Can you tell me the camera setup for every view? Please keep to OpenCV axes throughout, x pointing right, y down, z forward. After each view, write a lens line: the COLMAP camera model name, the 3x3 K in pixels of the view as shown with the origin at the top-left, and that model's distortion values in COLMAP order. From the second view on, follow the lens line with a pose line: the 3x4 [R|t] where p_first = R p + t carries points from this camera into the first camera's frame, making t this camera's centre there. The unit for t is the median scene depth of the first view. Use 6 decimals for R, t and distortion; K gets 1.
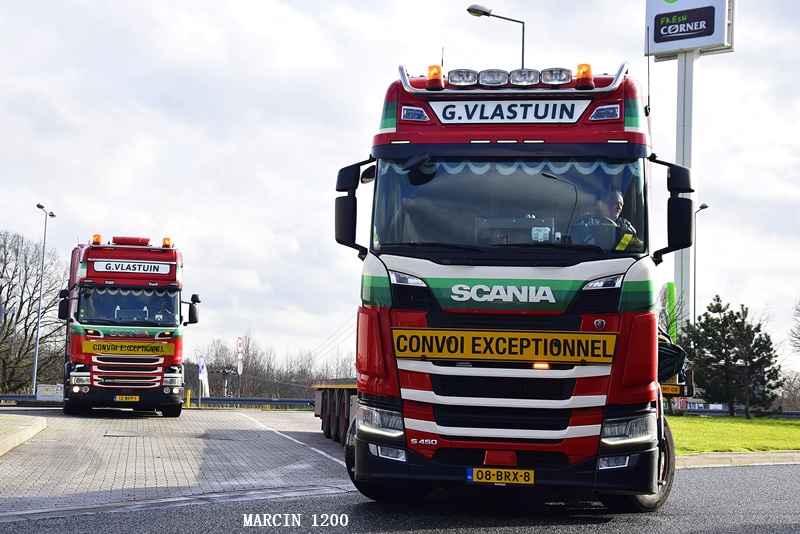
lens RADIAL K [[1239.8, 0, 400.0], [0, 1239.8, 267.0], [0, 0, 1]] dist [0.114101, 0.015721]
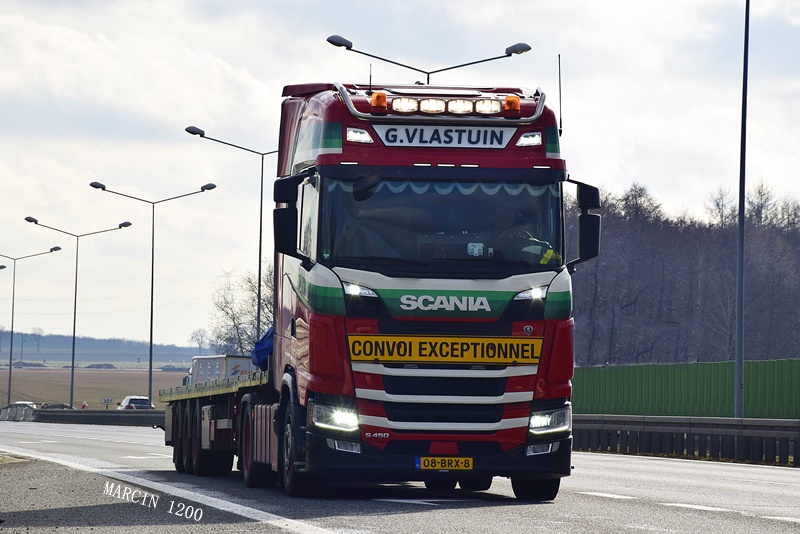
lens RADIAL K [[3441.4, 0, 400.0], [0, 3441.4, 267.0], [0, 0, 1]] dist [0.872668, -0.959252]
pose [[0.958661, -0.004564, 0.284514, -0.843486], [-0.013786, 0.997952, 0.062460, -0.205466], [-0.284216, -0.063800, 0.956635, -1.971016]]
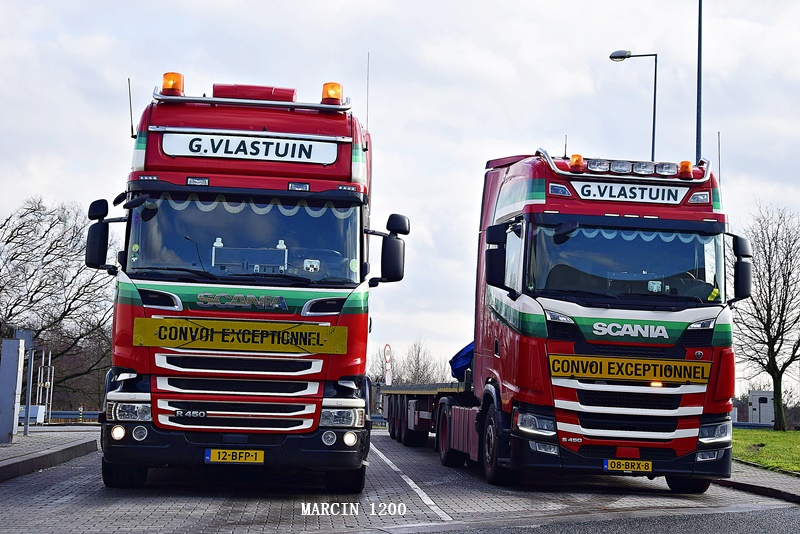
lens RADIAL K [[1408.3, 0, 400.1], [0, 1408.3, 256.3], [0, 0, 1]] dist [0.146285, 0.064434]
pose [[0.967175, 0.035036, 0.251683, -0.546166], [-0.038883, 0.999190, 0.010326, -0.064708], [-0.251118, -0.019773, 0.967755, -0.418949]]
